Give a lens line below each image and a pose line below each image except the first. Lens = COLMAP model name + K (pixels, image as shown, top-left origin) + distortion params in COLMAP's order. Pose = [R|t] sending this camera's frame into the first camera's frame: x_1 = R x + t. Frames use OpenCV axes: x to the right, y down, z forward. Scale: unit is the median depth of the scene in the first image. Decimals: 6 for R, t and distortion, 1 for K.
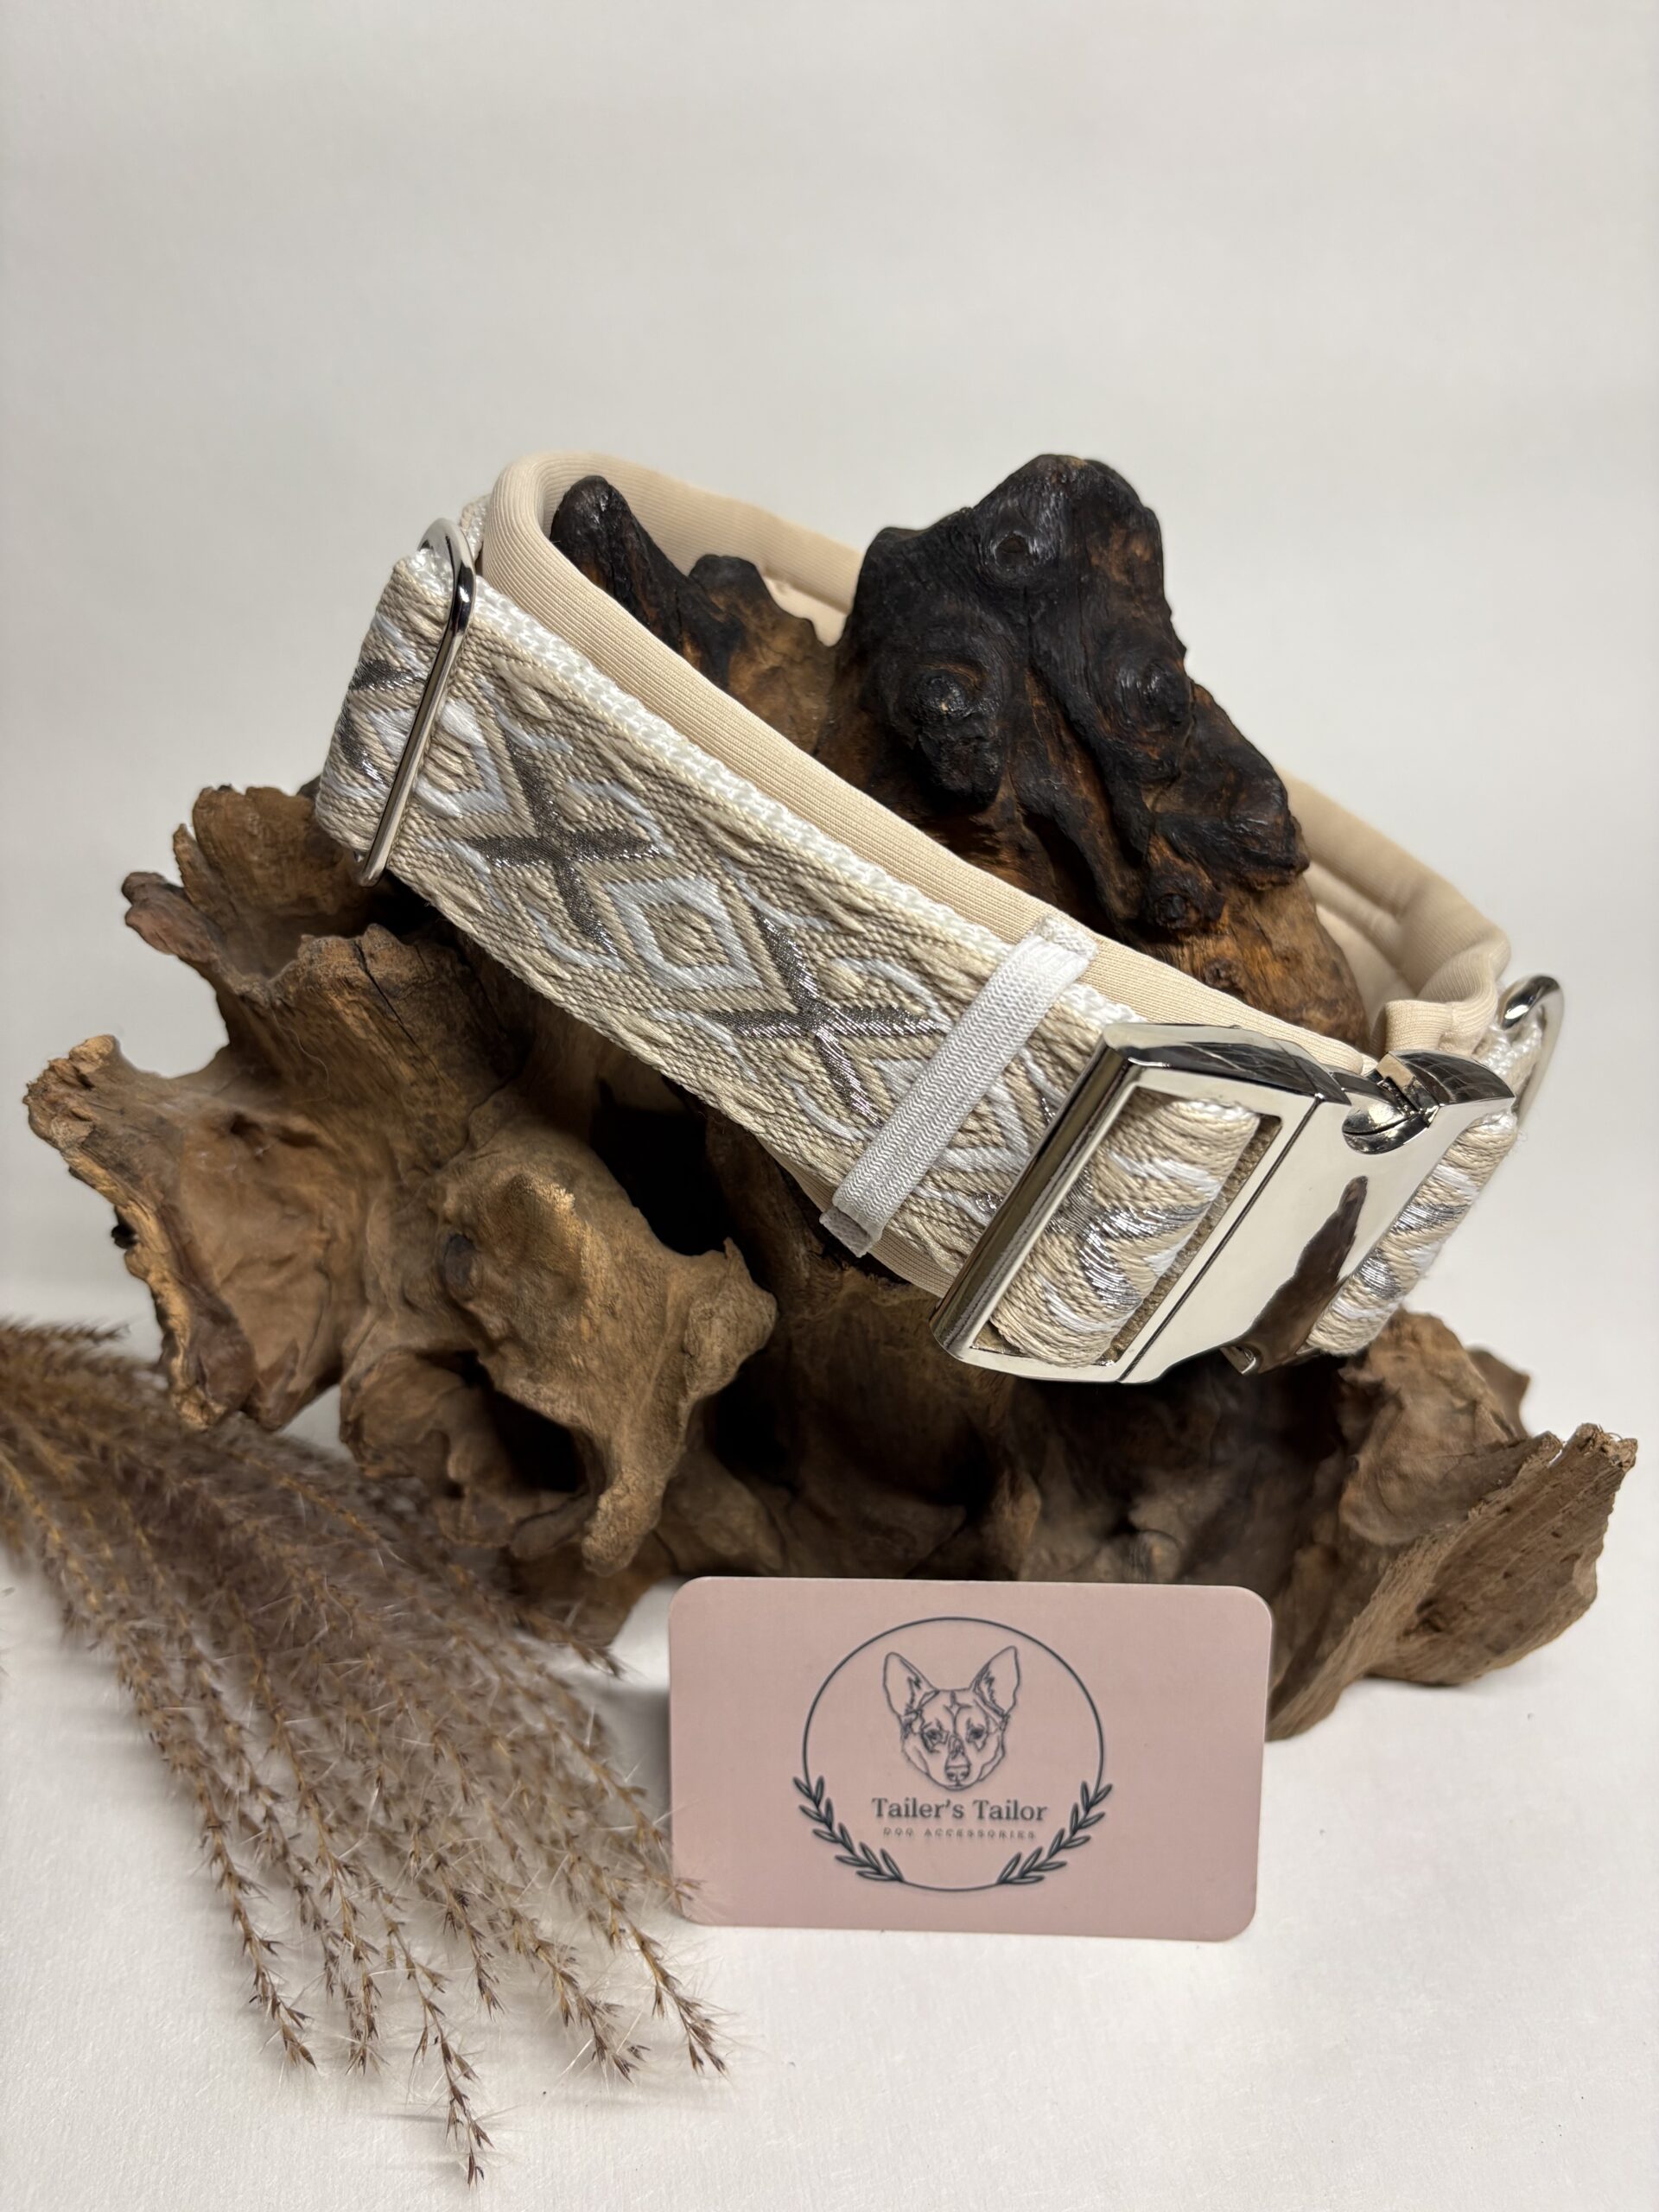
lens RADIAL K [[1740.0, 0, 829.5], [0, 1740.0, 1106.0], [0, 0, 1]] dist [0.038633, -0.198123]
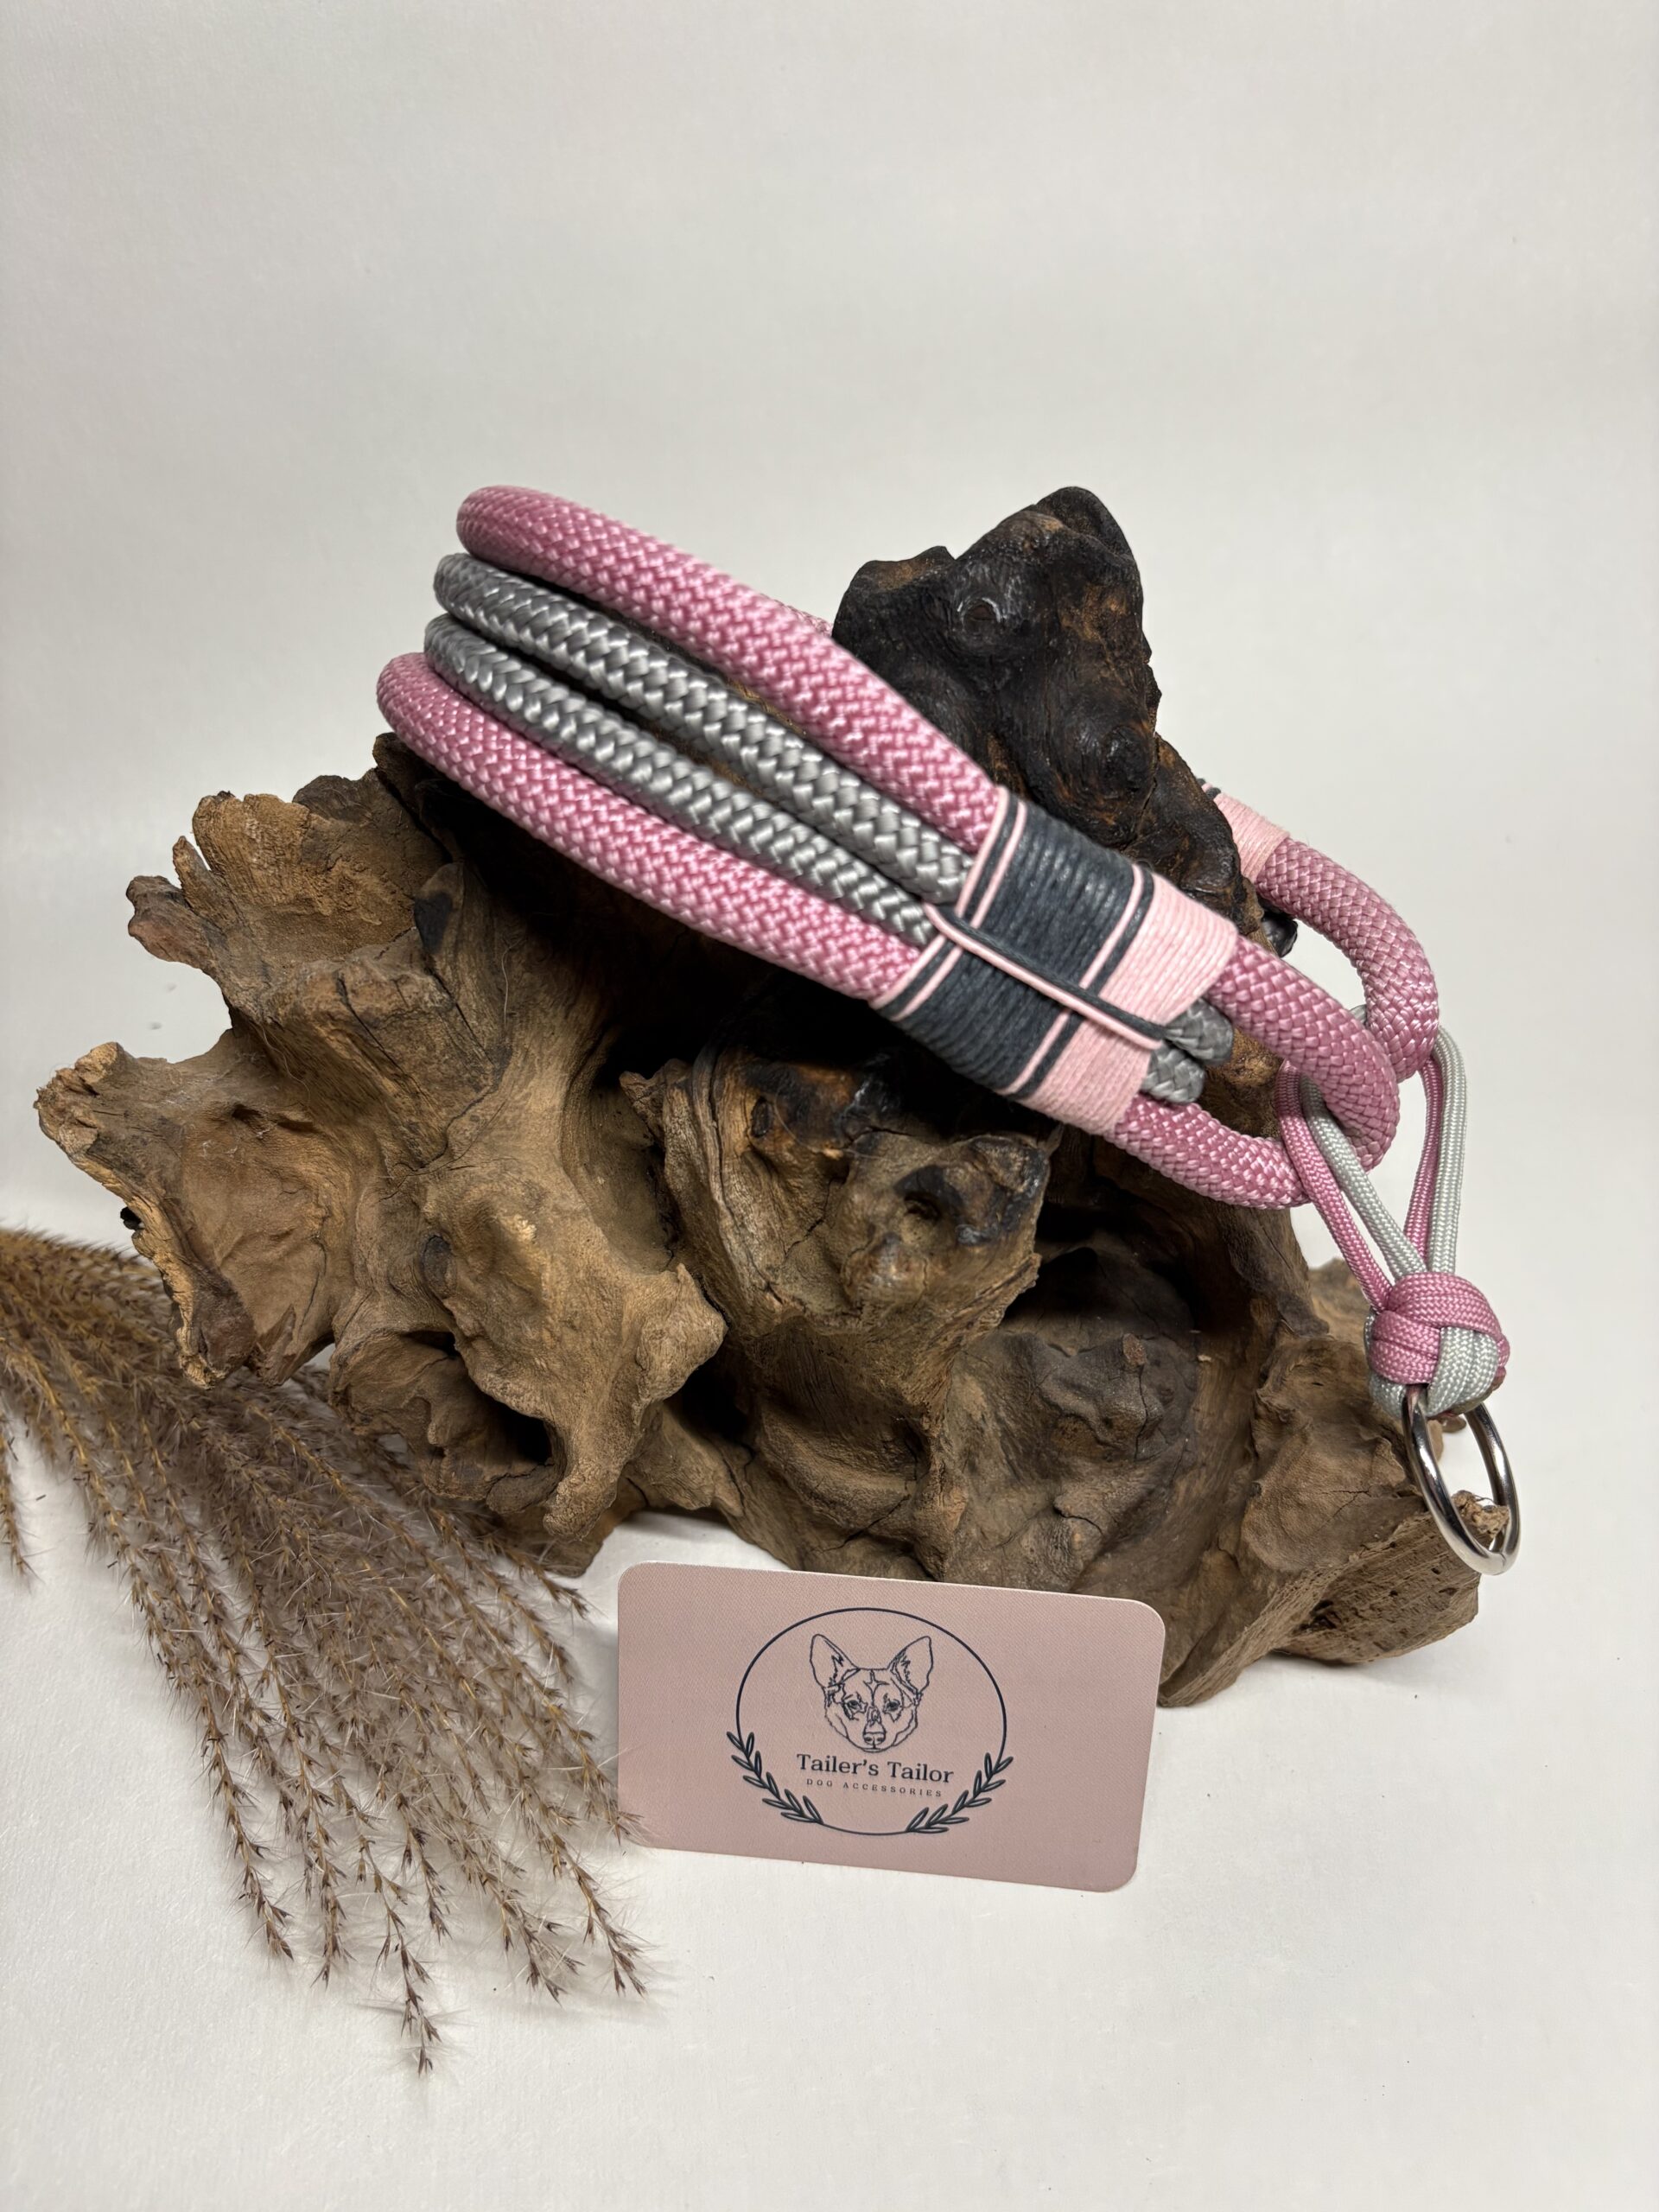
lens RADIAL K [[1725.3, 0, 825.6], [0, 1725.3, 1107.0], [0, 0, 1]] dist [0.085821, -0.350301]
pose [[0.998019, 0.049510, -0.038826, 0.065283], [-0.043677, 0.989347, 0.138871, -0.165605], [0.045288, -0.136900, 0.989549, -0.039743]]
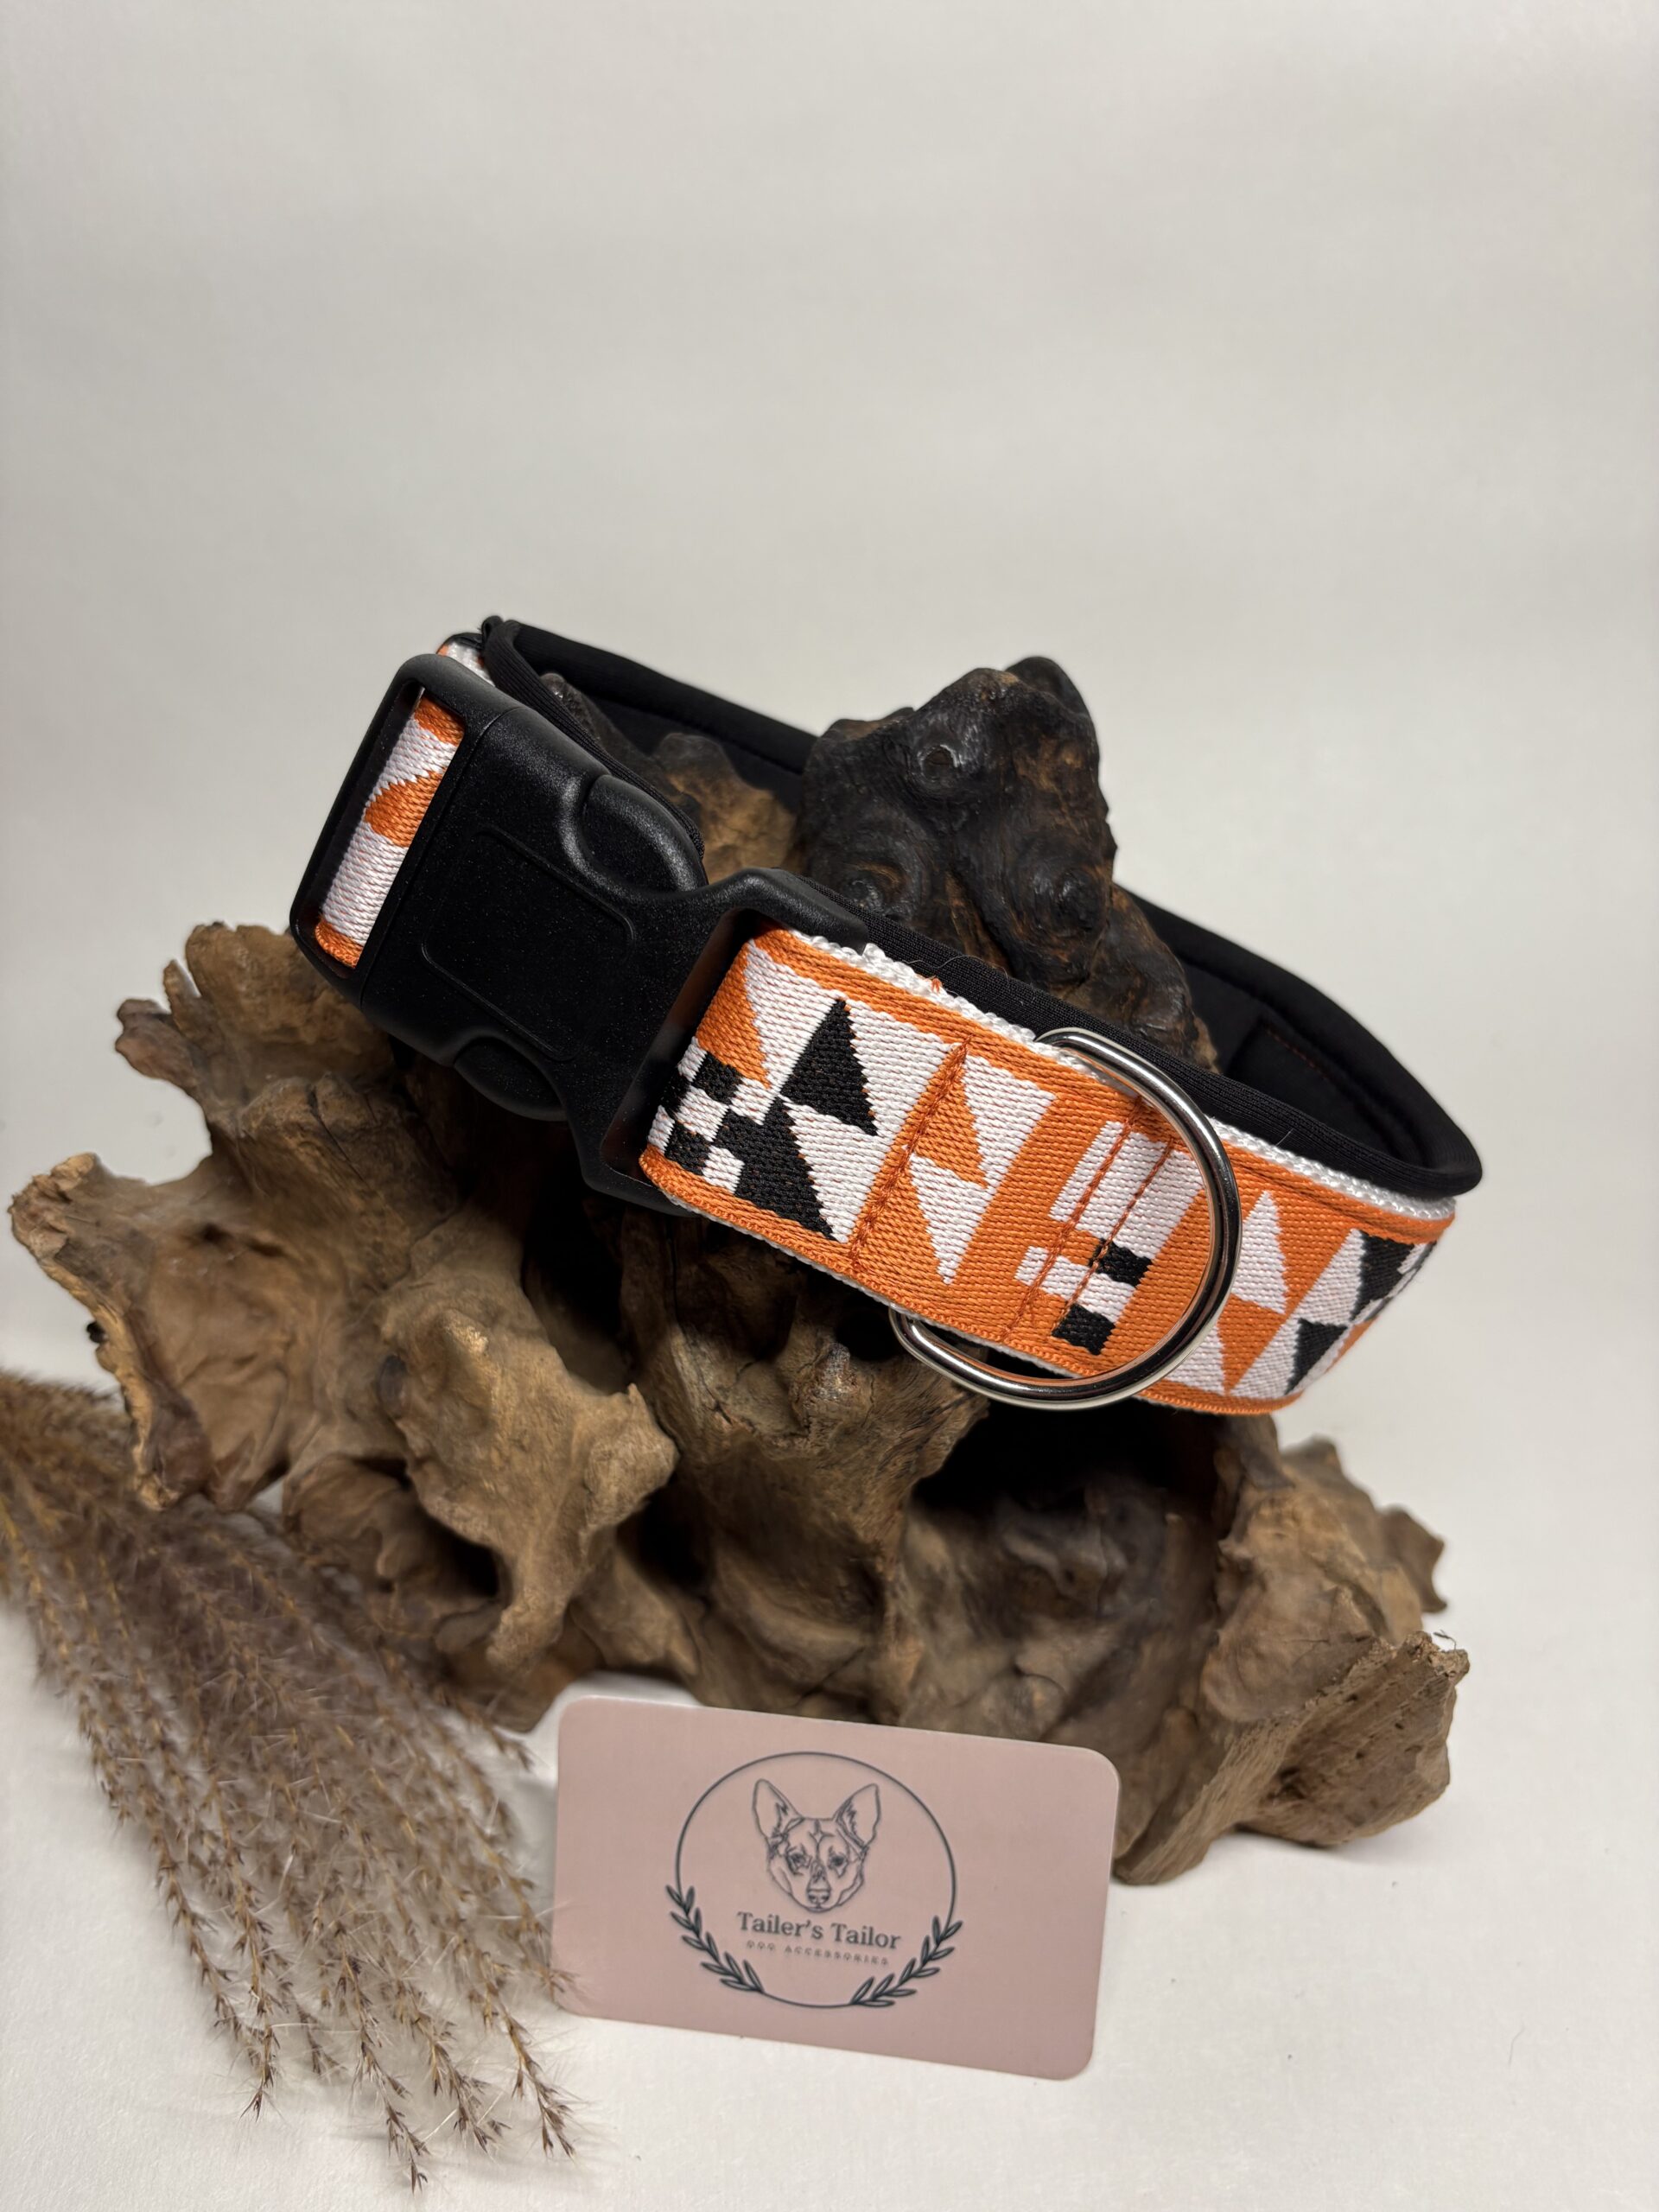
lens RADIAL K [[1735.3, 0, 829.5], [0, 1735.3, 1106.0], [0, 0, 1]] dist [-0.000166, -0.090636]
pose [[0.995872, 0.066555, -0.061714, 0.112631], [-0.066960, 0.997745, -0.004516, -0.094839], [0.061274, 0.008630, 0.998084, -0.058544]]
